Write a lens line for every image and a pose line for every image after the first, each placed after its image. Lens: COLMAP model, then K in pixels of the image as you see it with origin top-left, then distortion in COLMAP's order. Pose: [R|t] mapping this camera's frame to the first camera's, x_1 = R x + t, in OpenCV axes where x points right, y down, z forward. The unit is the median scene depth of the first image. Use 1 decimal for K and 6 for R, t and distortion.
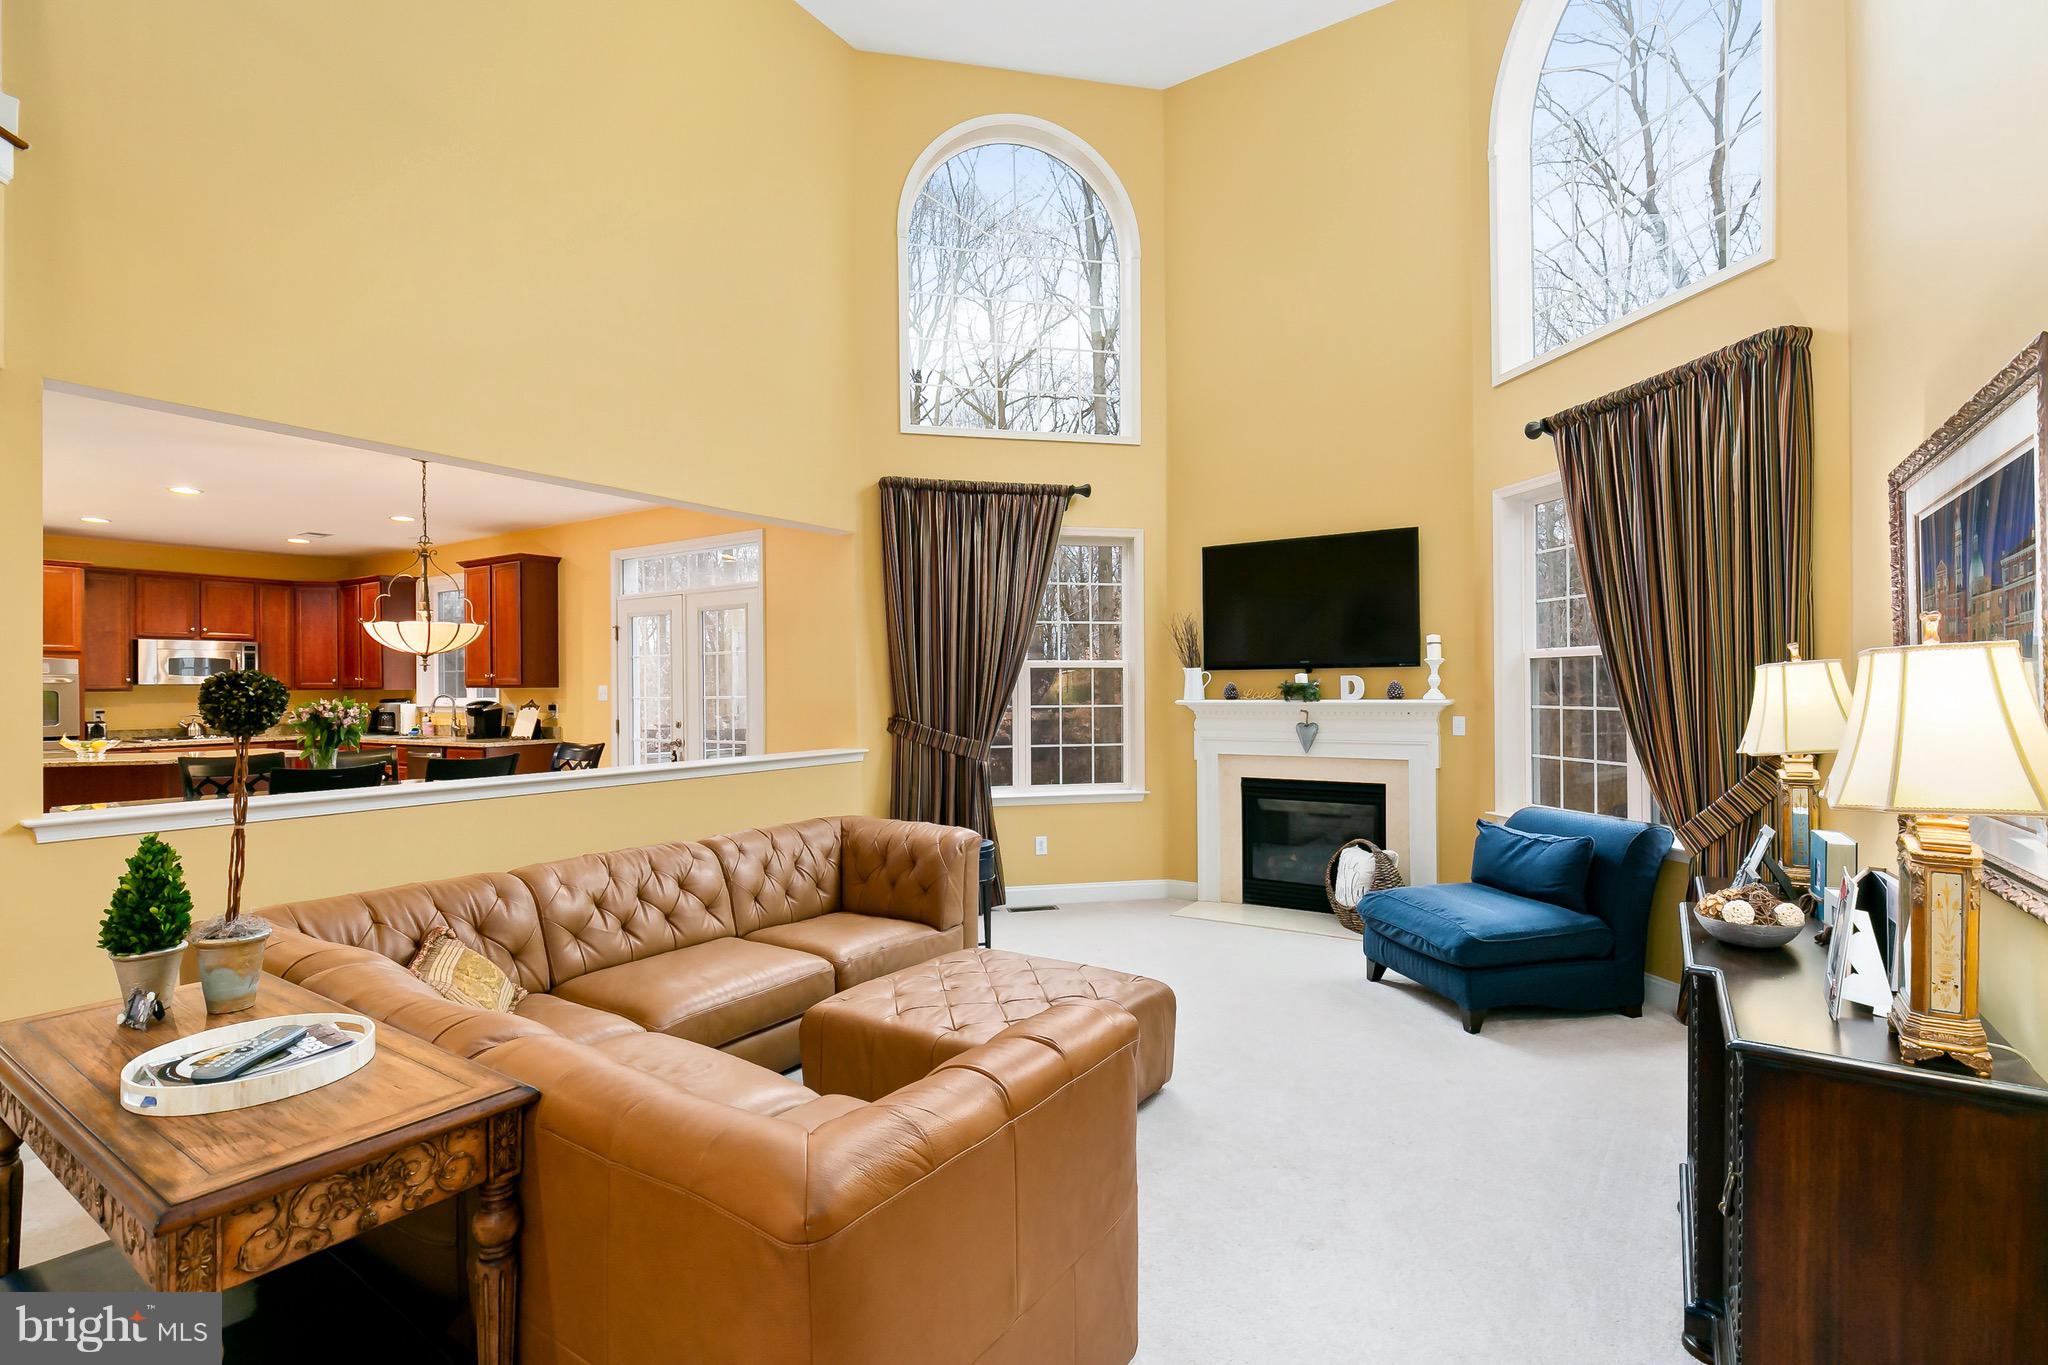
lens RADIAL K [[966.3, 0, 1023.8], [0, 966.3, 686.6], [0, 0, 1]] dist [0.000160, 0.000059]
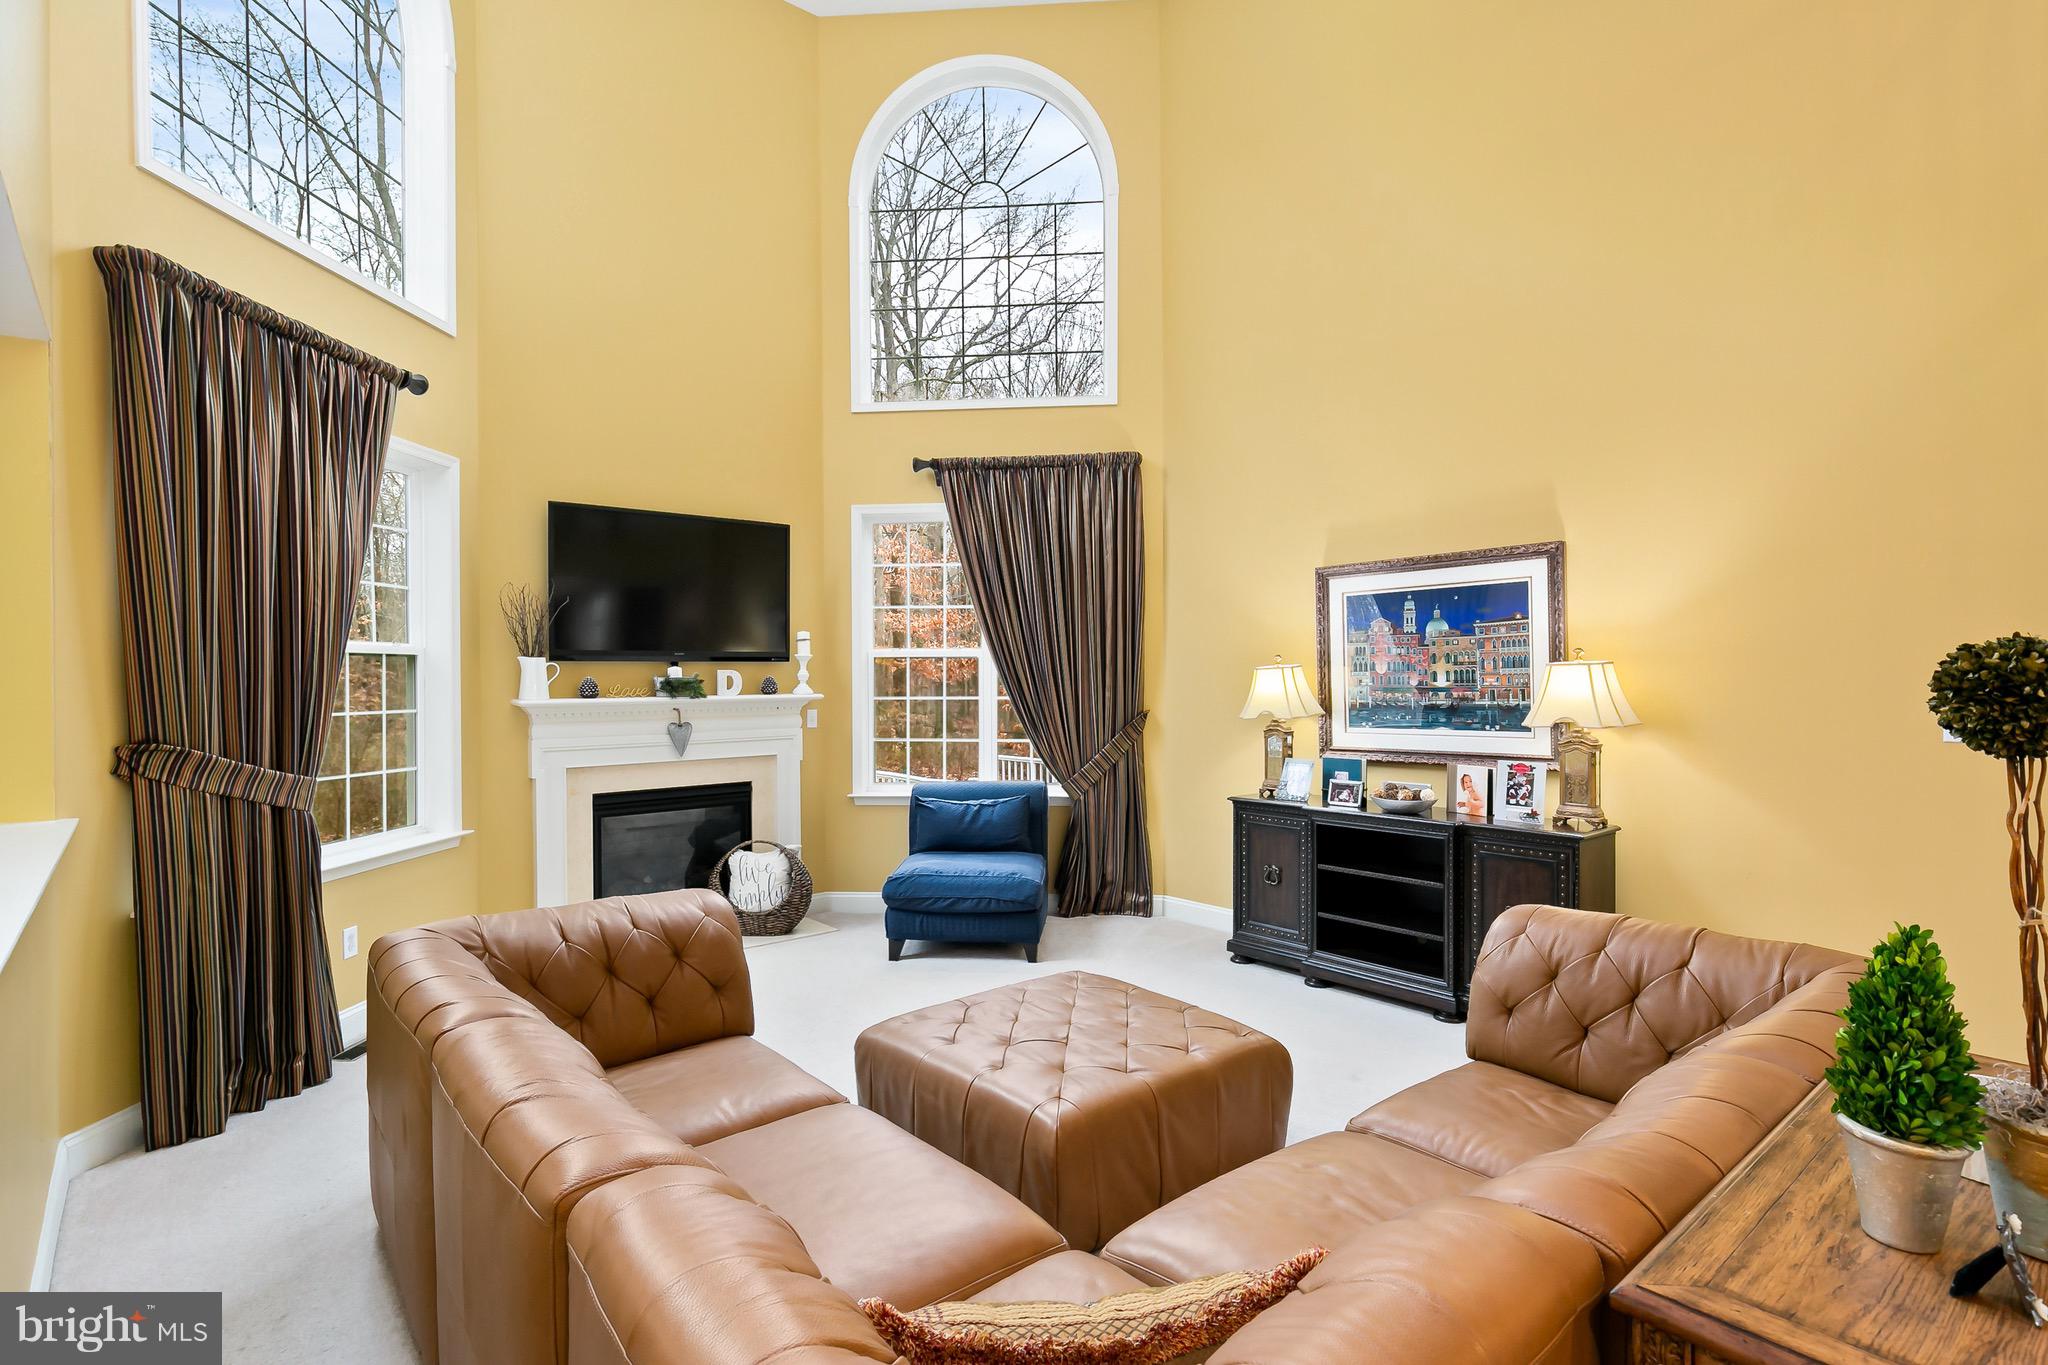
lens RADIAL K [[995.1, 0, 1011.3], [0, 995.1, 684.2], [0, 0, 1]] dist [-0.016968, -0.000371]
pose [[0.270039, -0.001251, 0.962849, -0.470739], [0.004376, 0.999990, 0.000072, 0.003310], [-0.962840, 0.004194, 0.270041, 0.426097]]
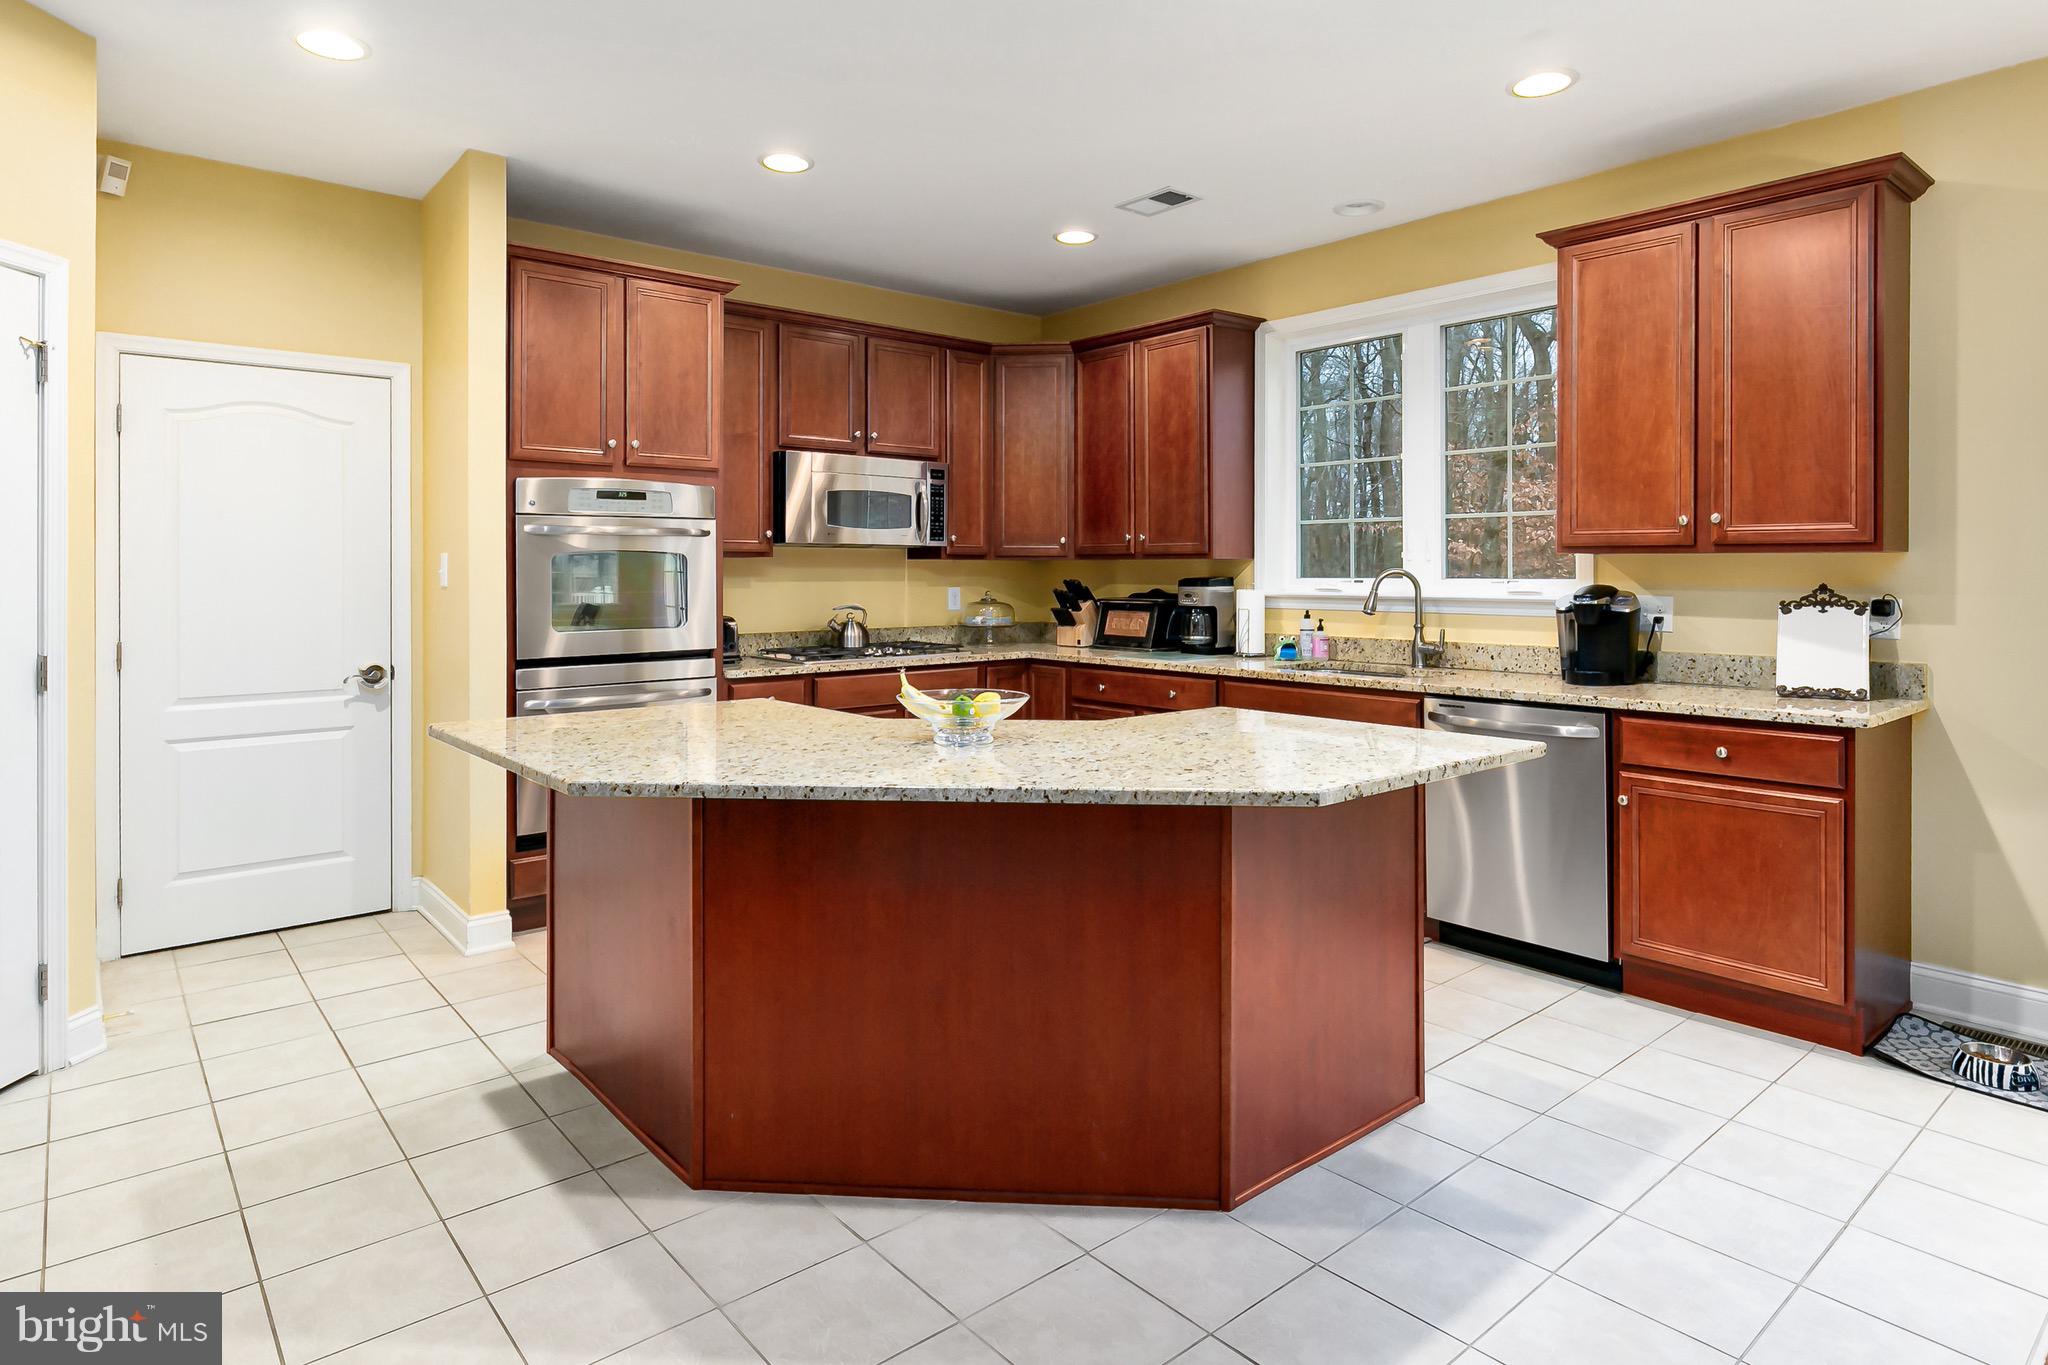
lens RADIAL K [[1141.7, 0, 1008.5], [0, 1141.7, 573.7], [0, 0, 1]] dist [-0.005988, -0.001605]
pose [[0.956947, 0.009741, -0.290098, -0.843287], [-0.009182, 0.999952, 0.003288, 0.013524], [0.290116, -0.000483, 0.956991, 0.633493]]
